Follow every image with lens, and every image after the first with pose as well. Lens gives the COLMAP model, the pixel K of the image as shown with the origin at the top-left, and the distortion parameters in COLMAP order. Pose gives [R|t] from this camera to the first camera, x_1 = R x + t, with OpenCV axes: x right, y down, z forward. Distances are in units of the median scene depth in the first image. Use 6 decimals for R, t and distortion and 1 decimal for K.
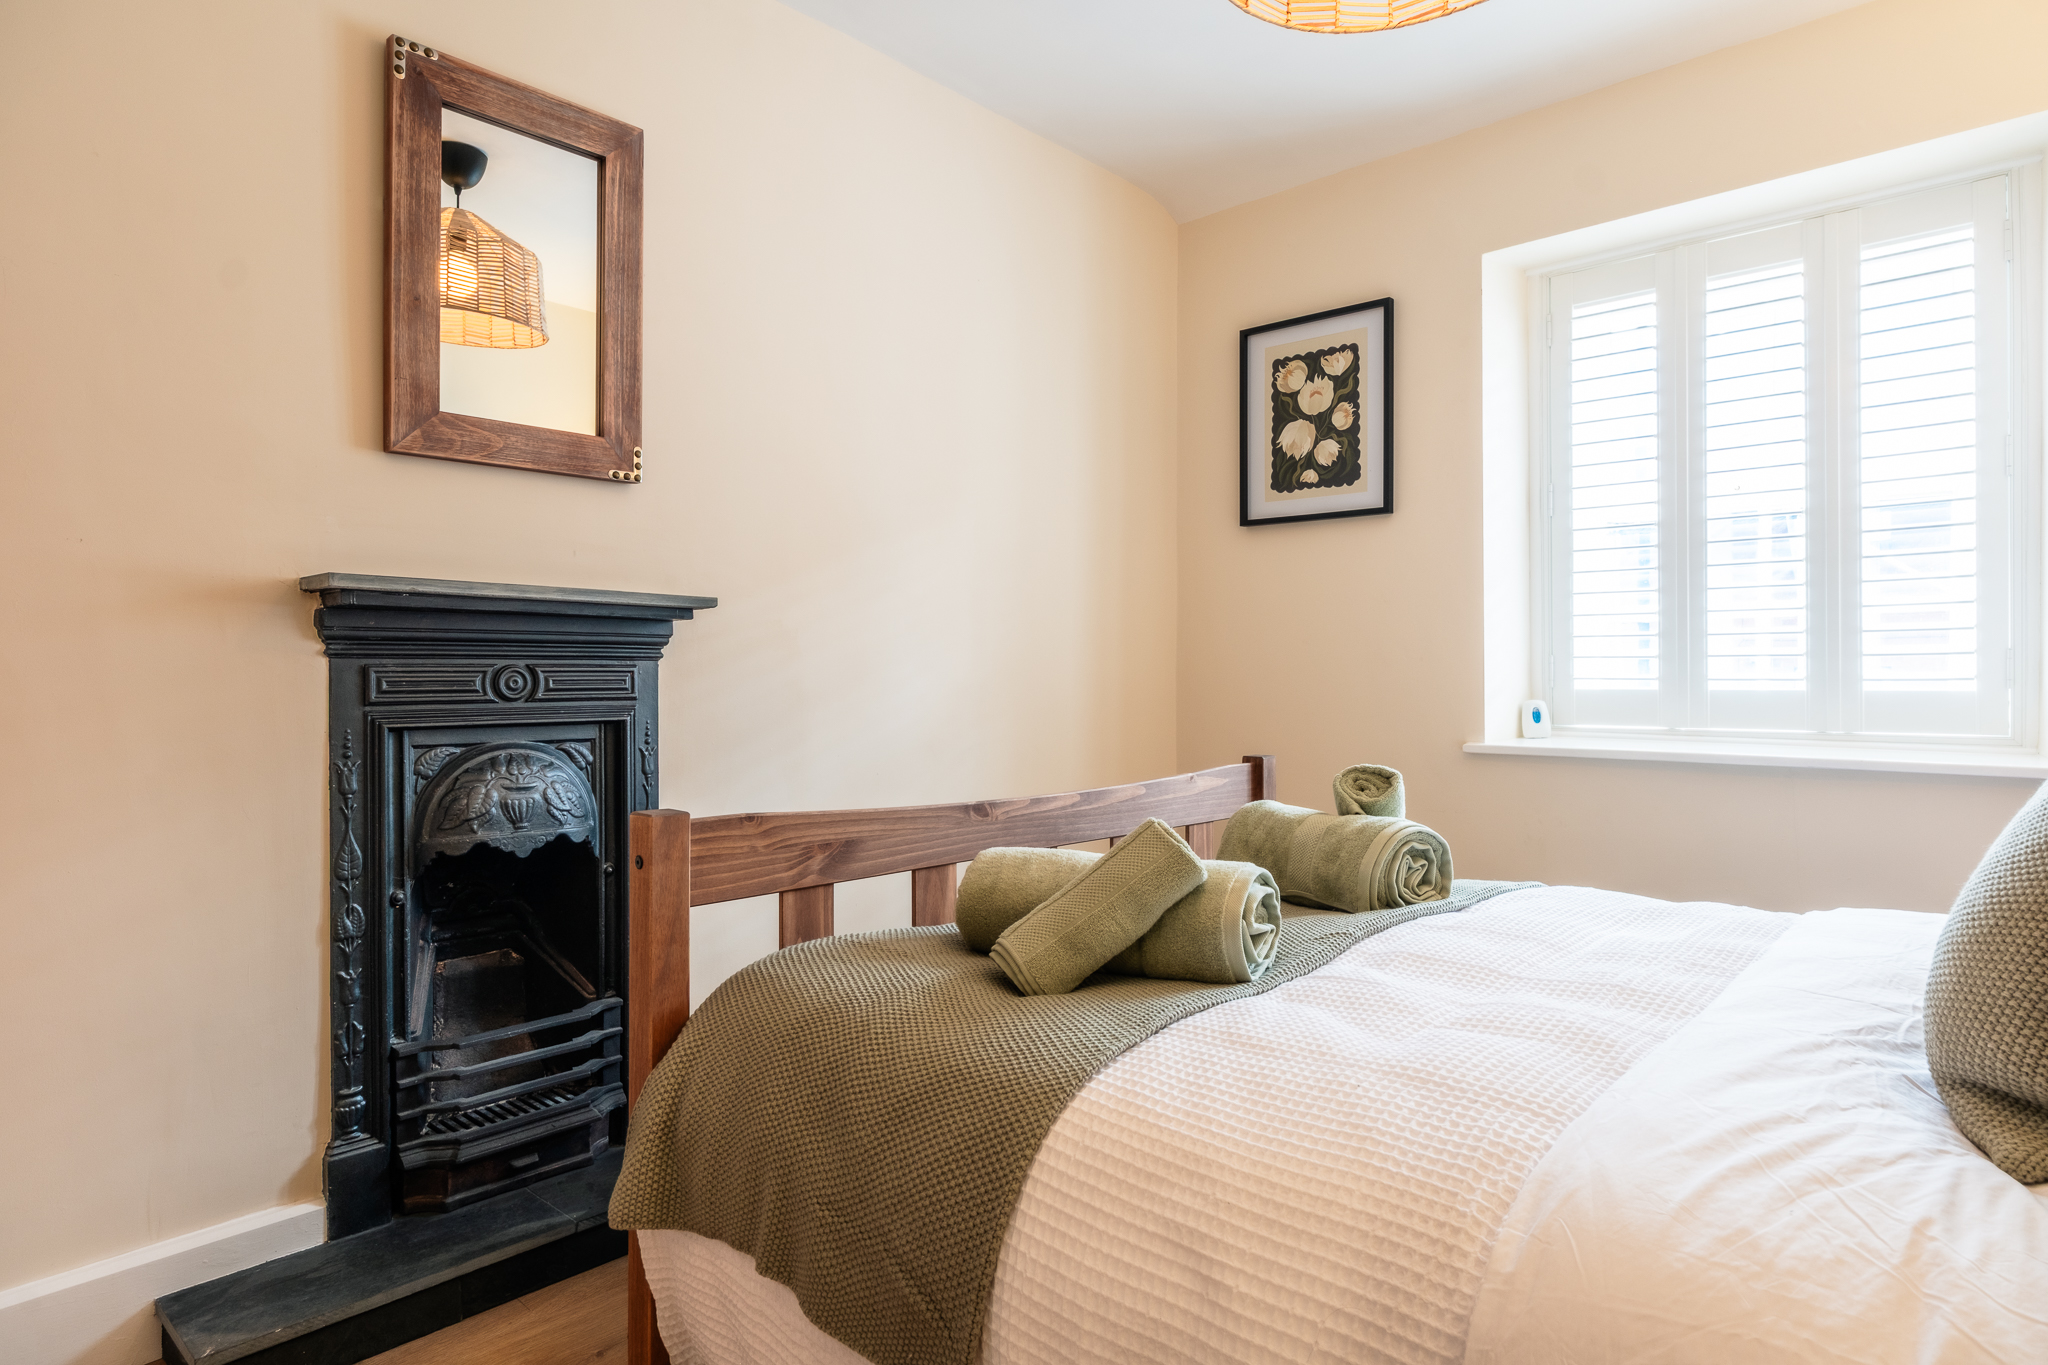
lens RADIAL K [[1134.4, 0, 1024.0], [0, 1134.4, 682.5], [0, 0, 1]] dist [0.002733, -0.019796]
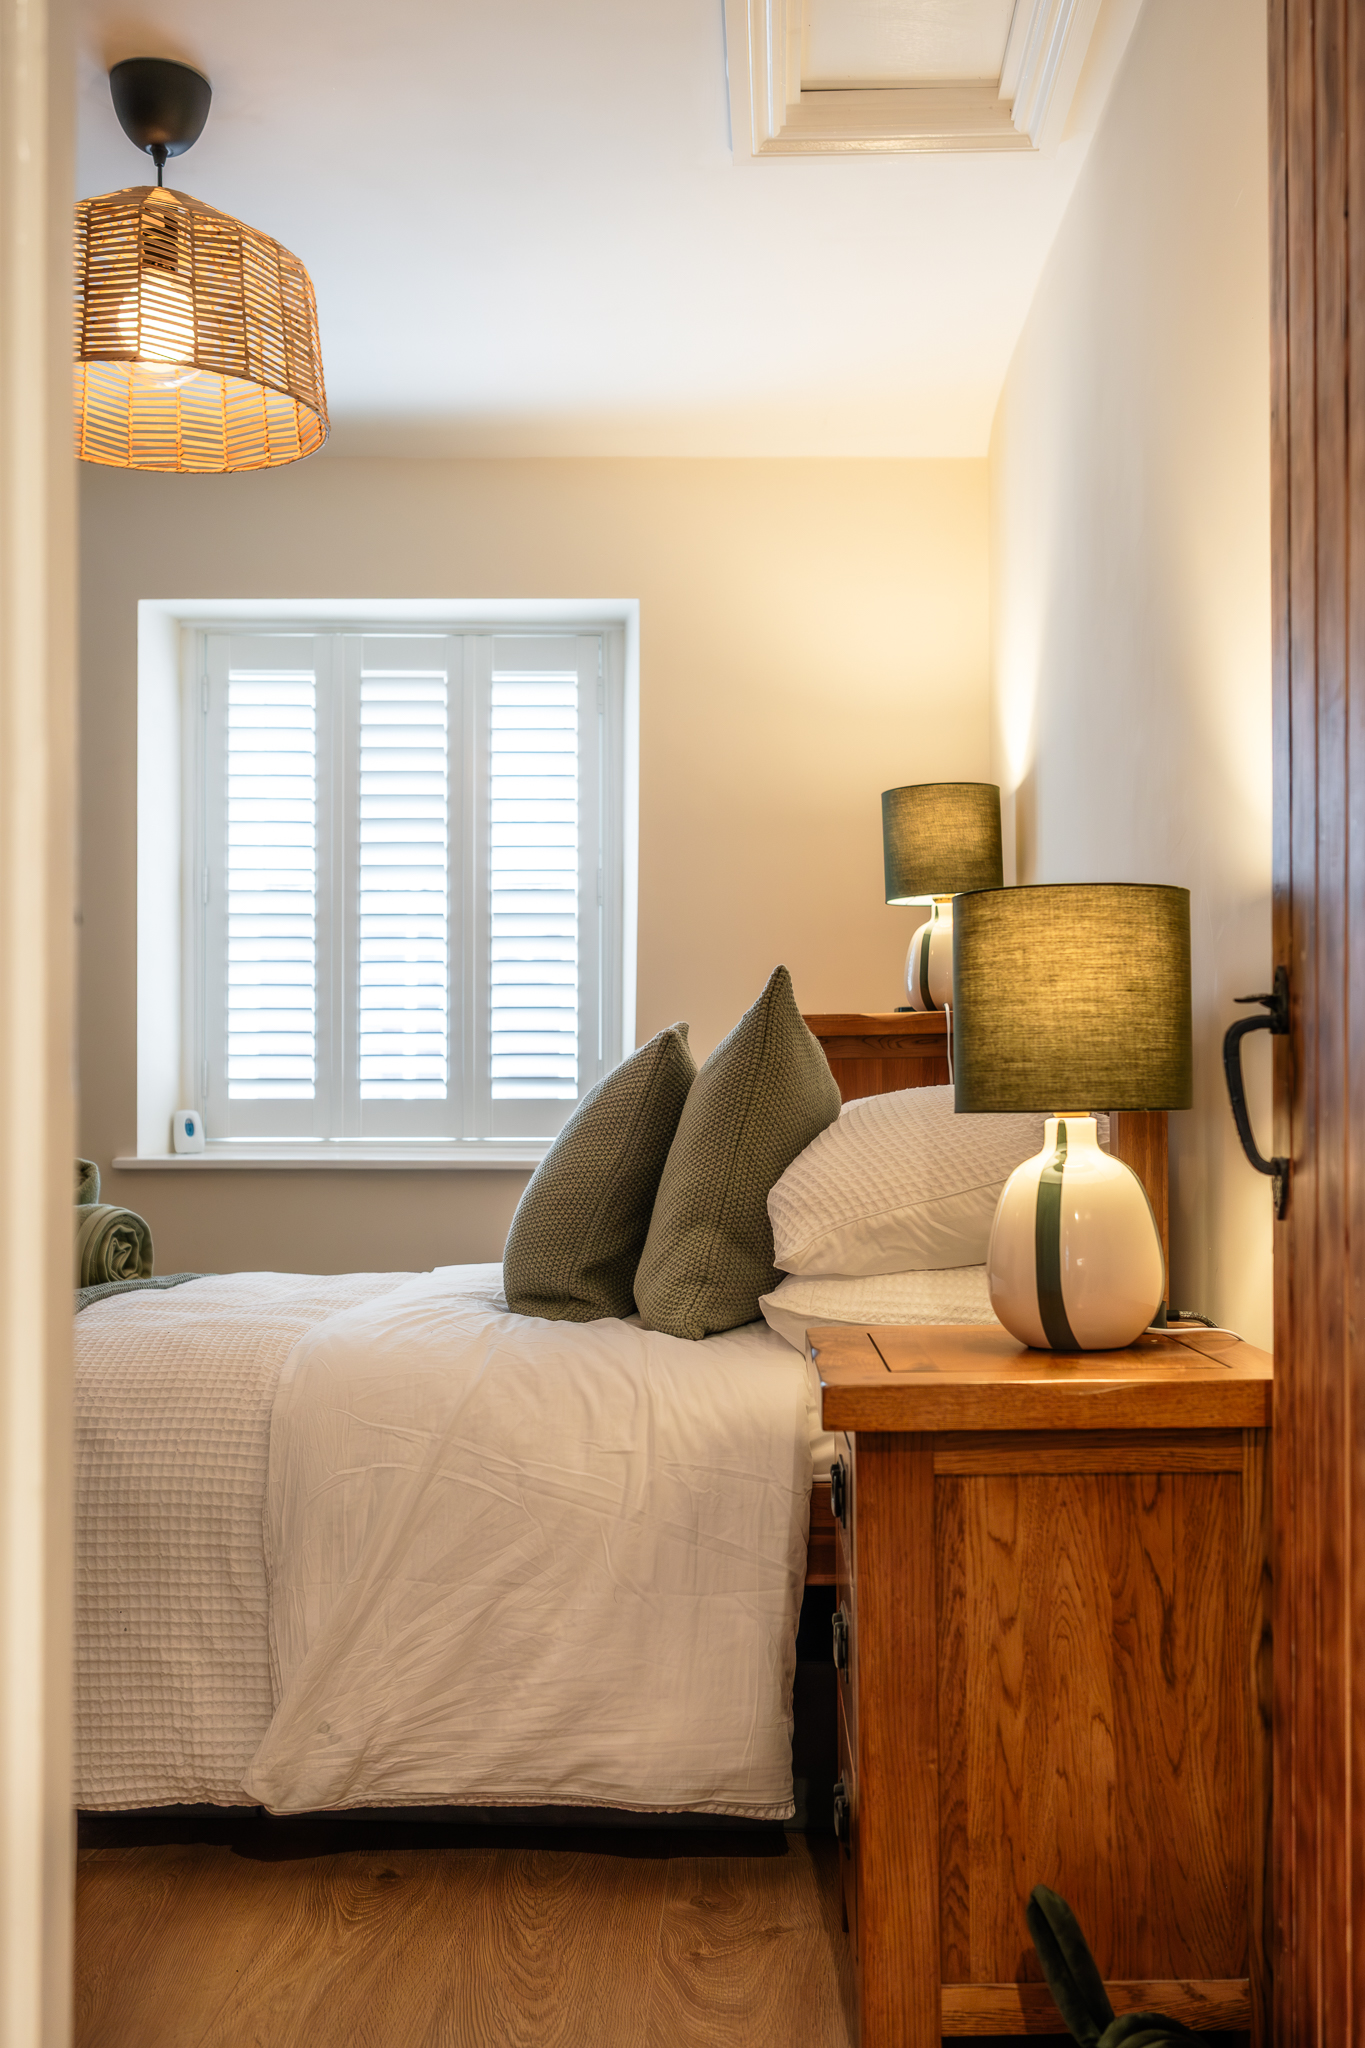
lens RADIAL K [[2028.2, 0, 746.7], [0, 2028.2, 996.2], [0, 0, 1]] dist [-0.008834, 0.015878]
pose [[0.735640, 0.037450, 0.676337, -0.383443], [0.013099, 0.997497, -0.069480, 0.056558], [-0.677246, 0.059971, 0.733308, -0.577963]]
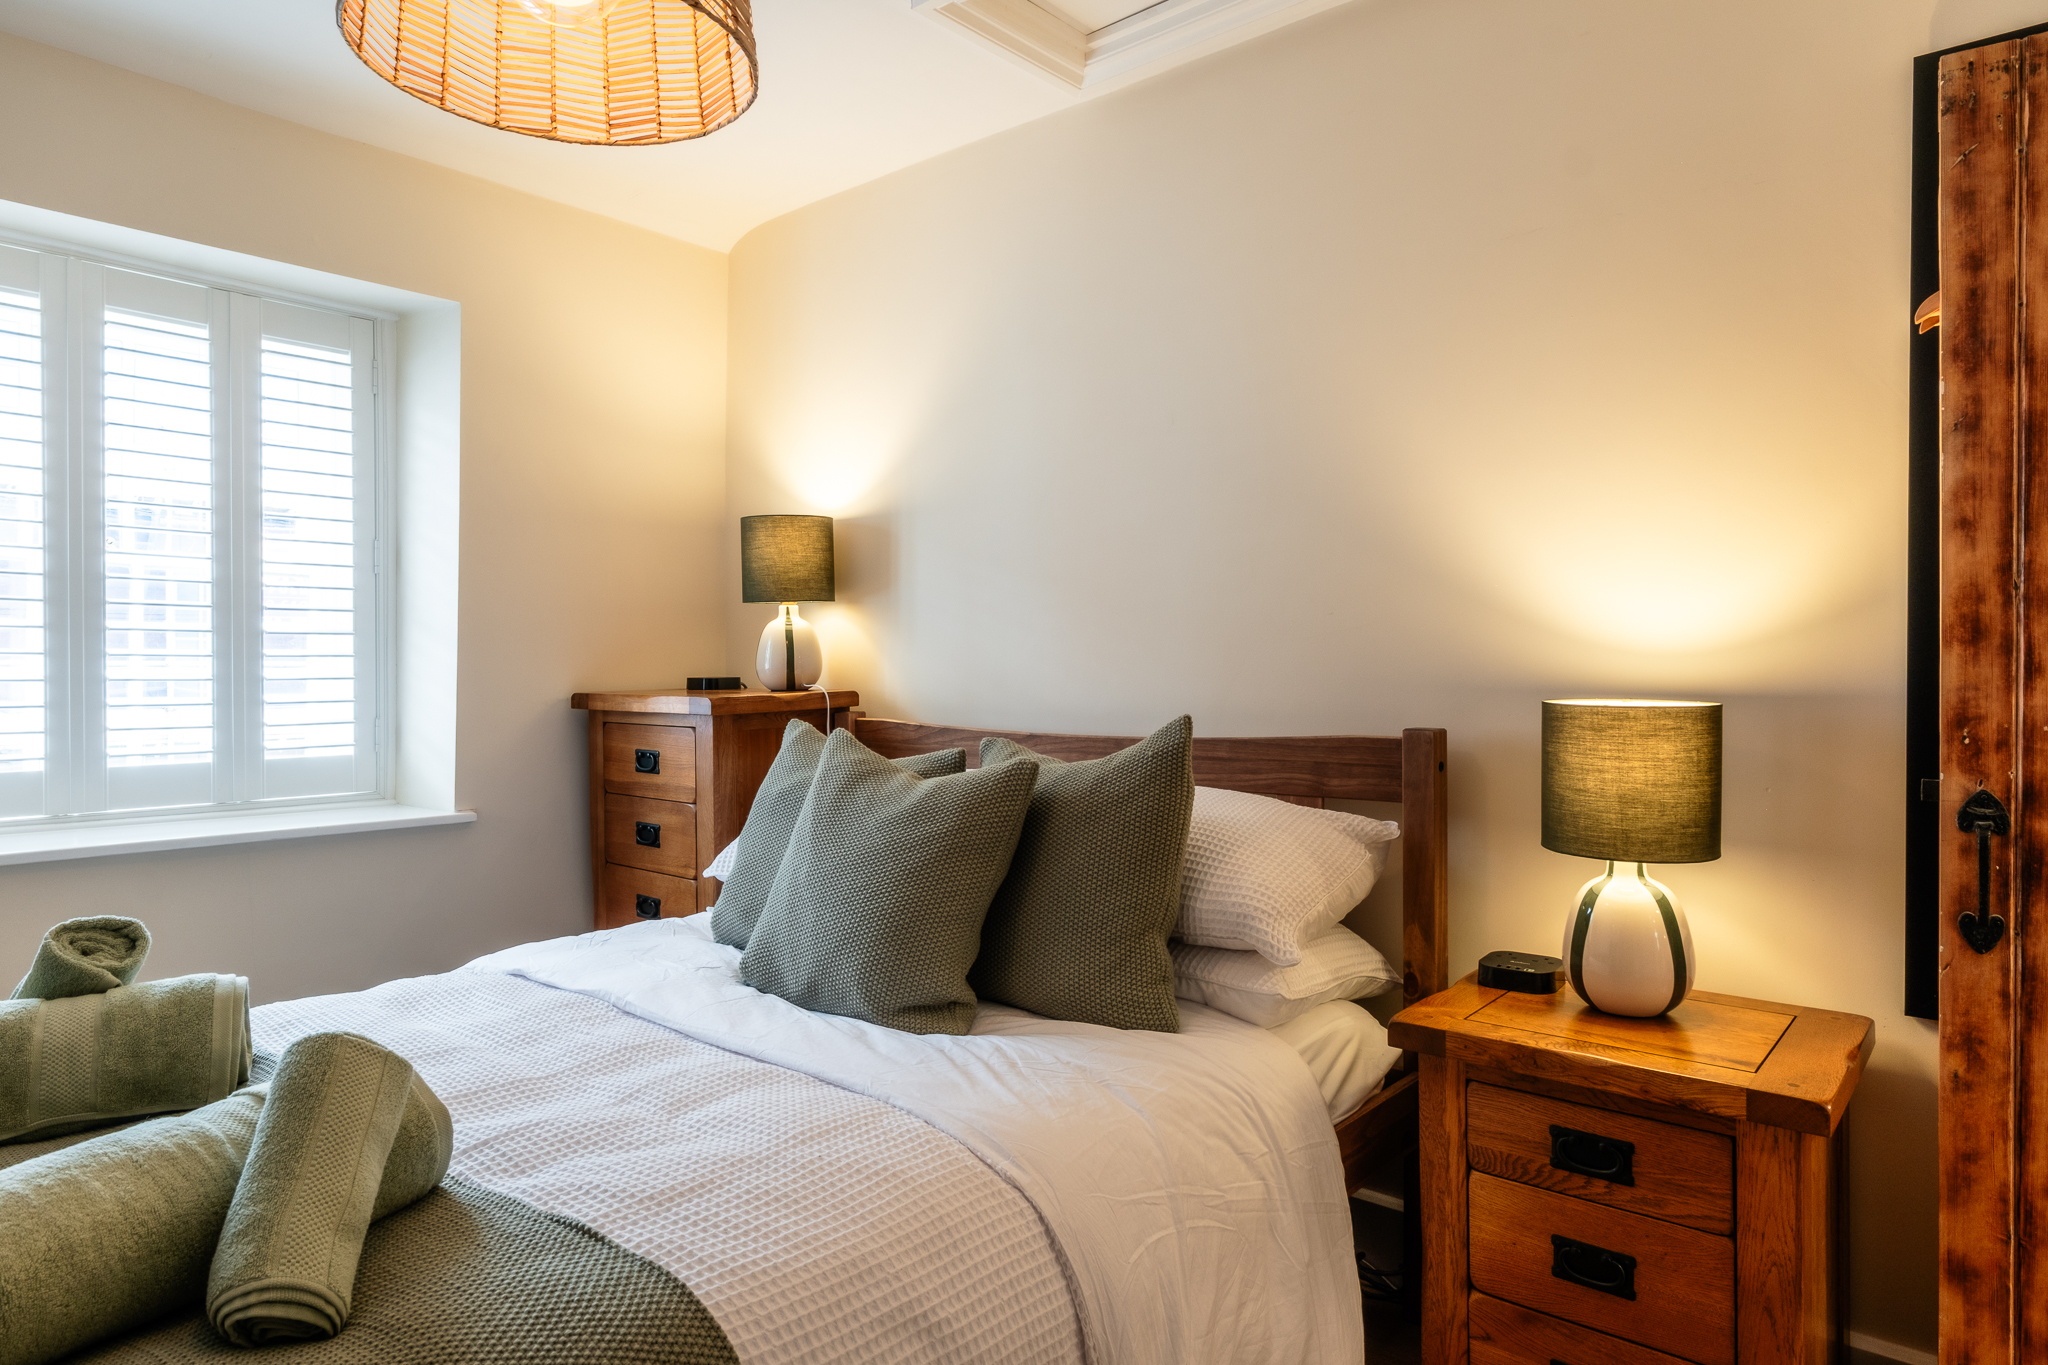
lens RADIAL K [[1237.9, 0, 1036.5], [0, 1237.9, 640.0], [0, 0, 1]] dist [-0.045976, 0.000313]
pose [[-0.059086, 0.023200, 0.997983, -0.450616], [0.014512, 0.999644, -0.022379, -0.071391], [-0.998147, 0.013161, -0.059402, 0.364659]]
